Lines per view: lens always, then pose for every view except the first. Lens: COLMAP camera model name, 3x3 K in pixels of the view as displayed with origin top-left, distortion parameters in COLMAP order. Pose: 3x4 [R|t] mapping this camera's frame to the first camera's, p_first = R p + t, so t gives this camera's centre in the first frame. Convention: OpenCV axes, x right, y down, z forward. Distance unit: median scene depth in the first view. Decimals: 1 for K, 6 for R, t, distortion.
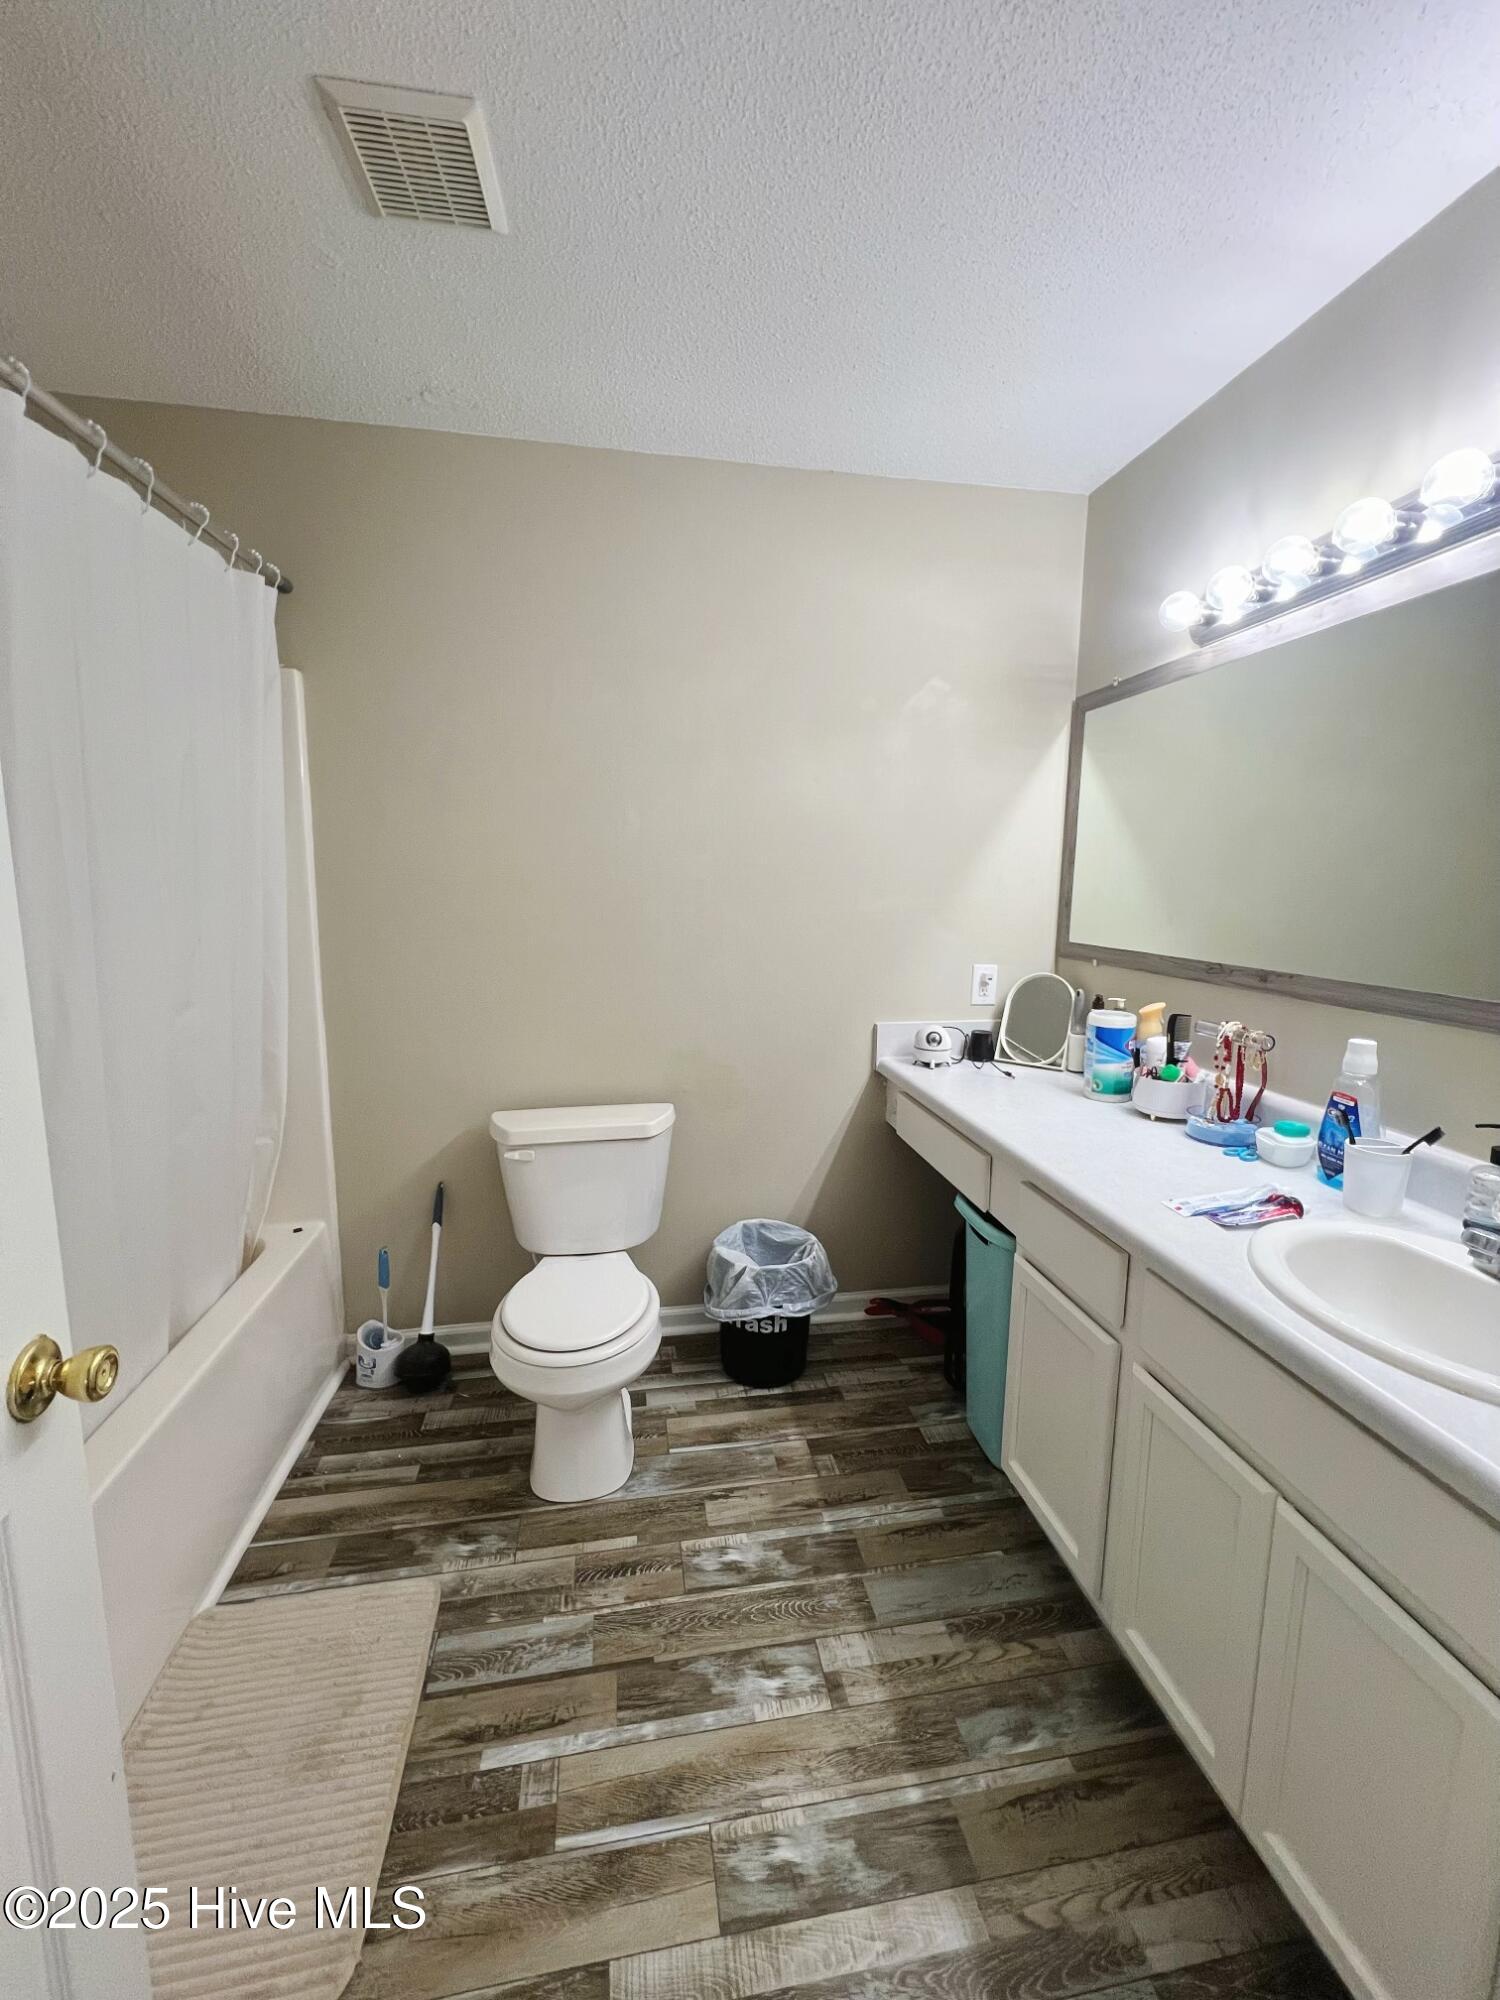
lens RADIAL K [[799.3, 0, 750.0], [0, 799.3, 1000.0], [0, 0, 1]] dist [-0.003586, 0.001169]
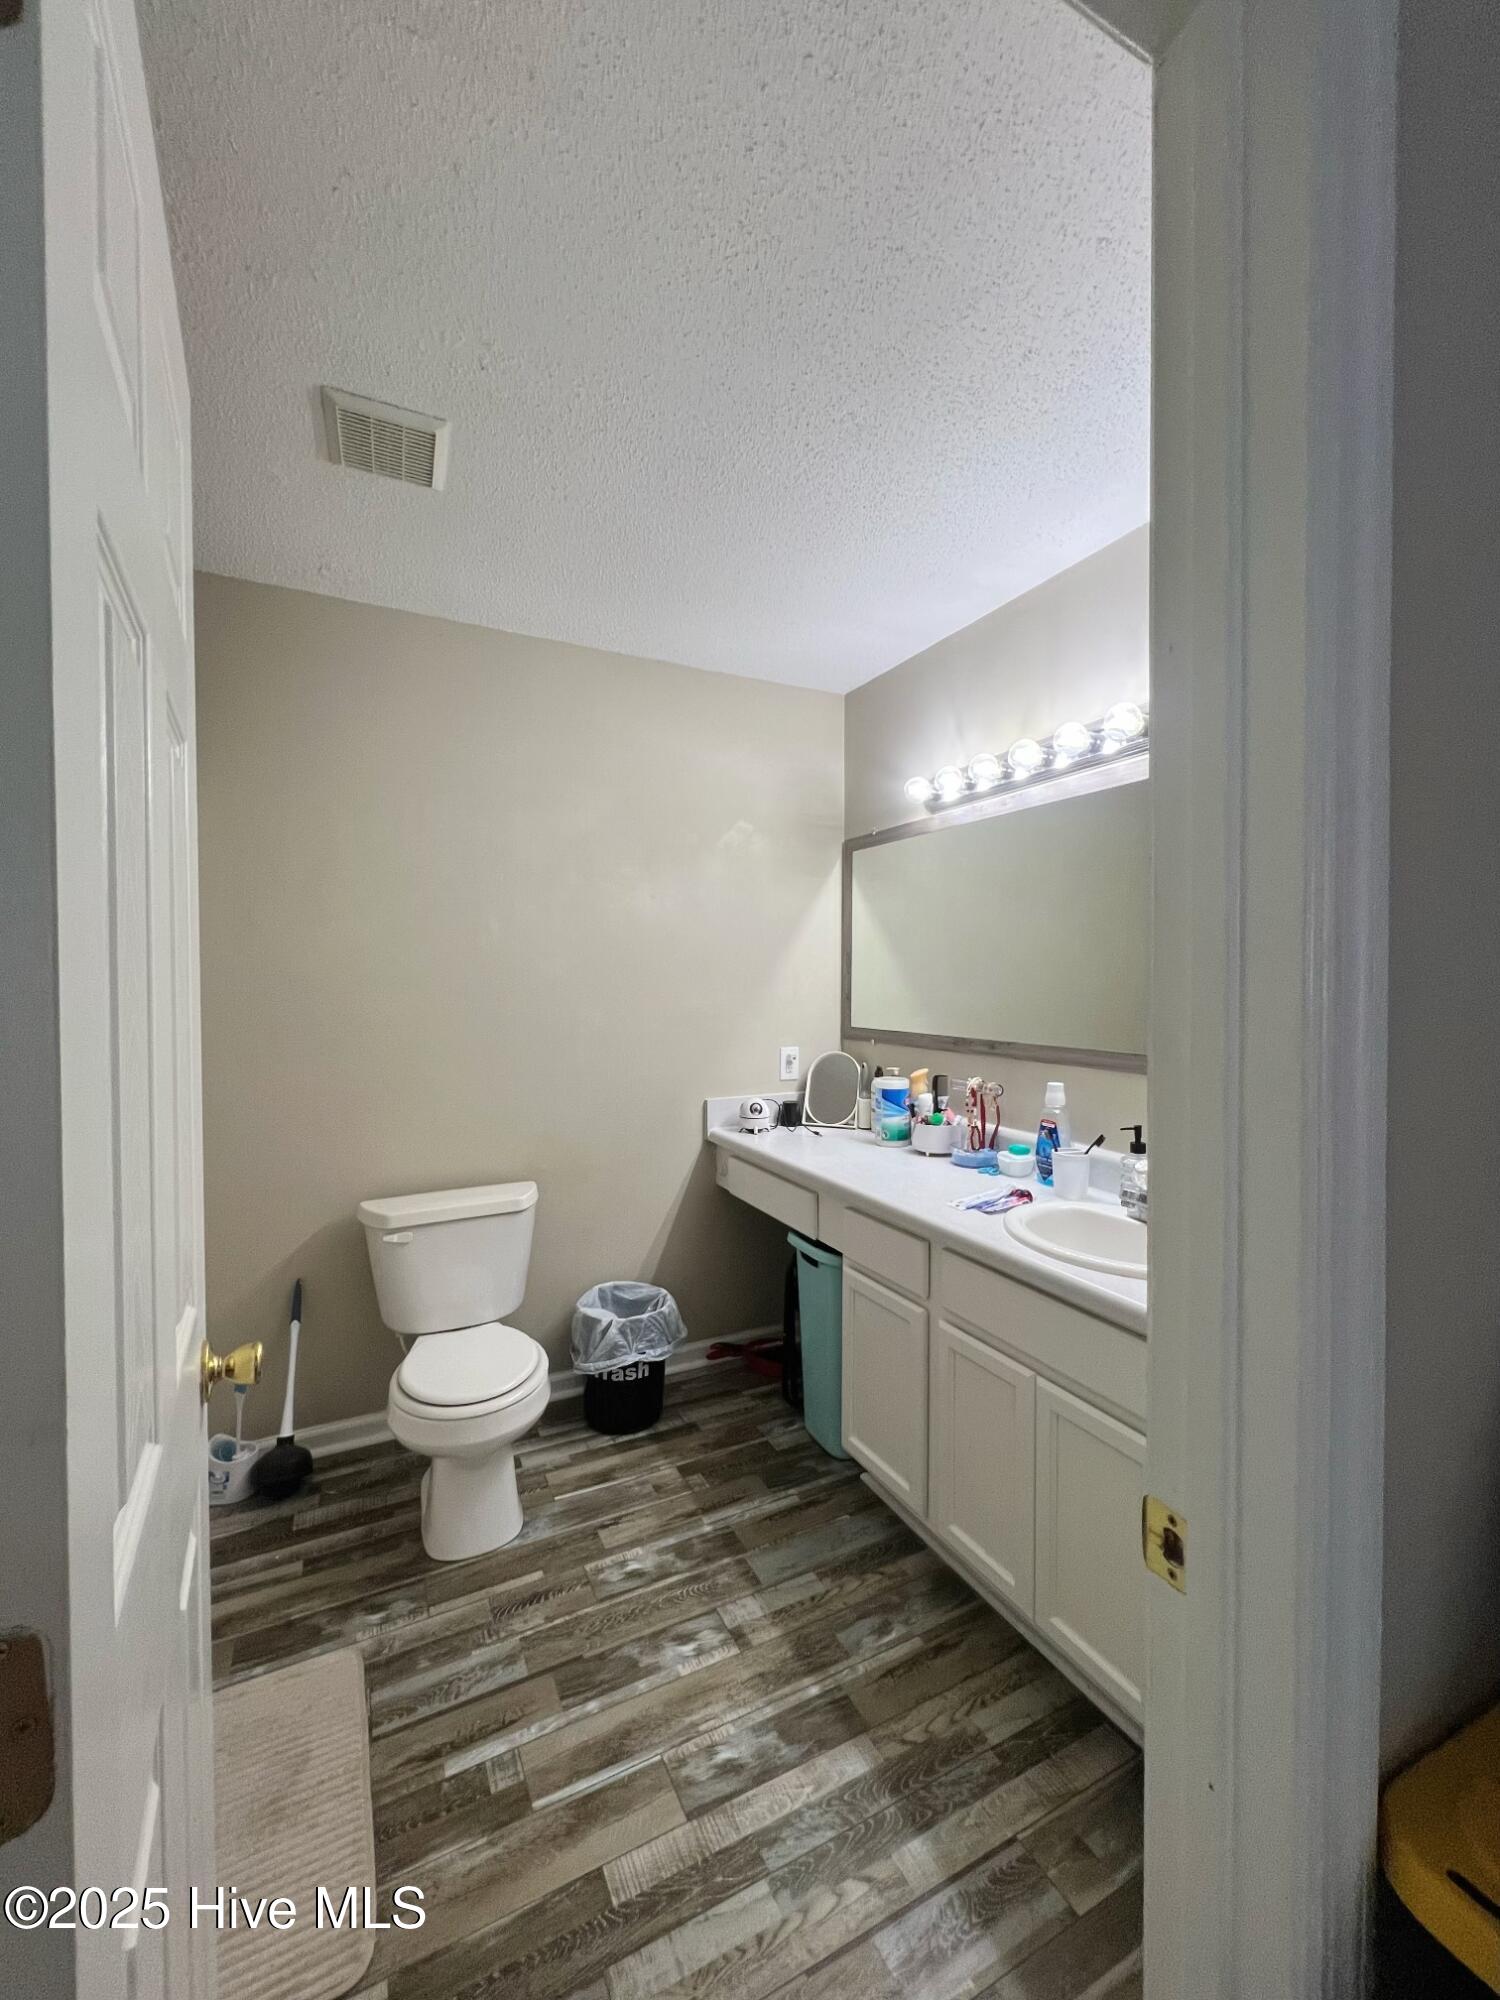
lens RADIAL K [[799.3, 0, 750.0], [0, 799.3, 1000.0], [0, 0, 1]] dist [-0.003586, 0.001169]
pose [[0.956028, -0.016553, 0.292808, -0.182885], [0.051986, 0.992160, -0.113647, 0.030951], [-0.288631, 0.123871, 0.949393, -0.234842]]
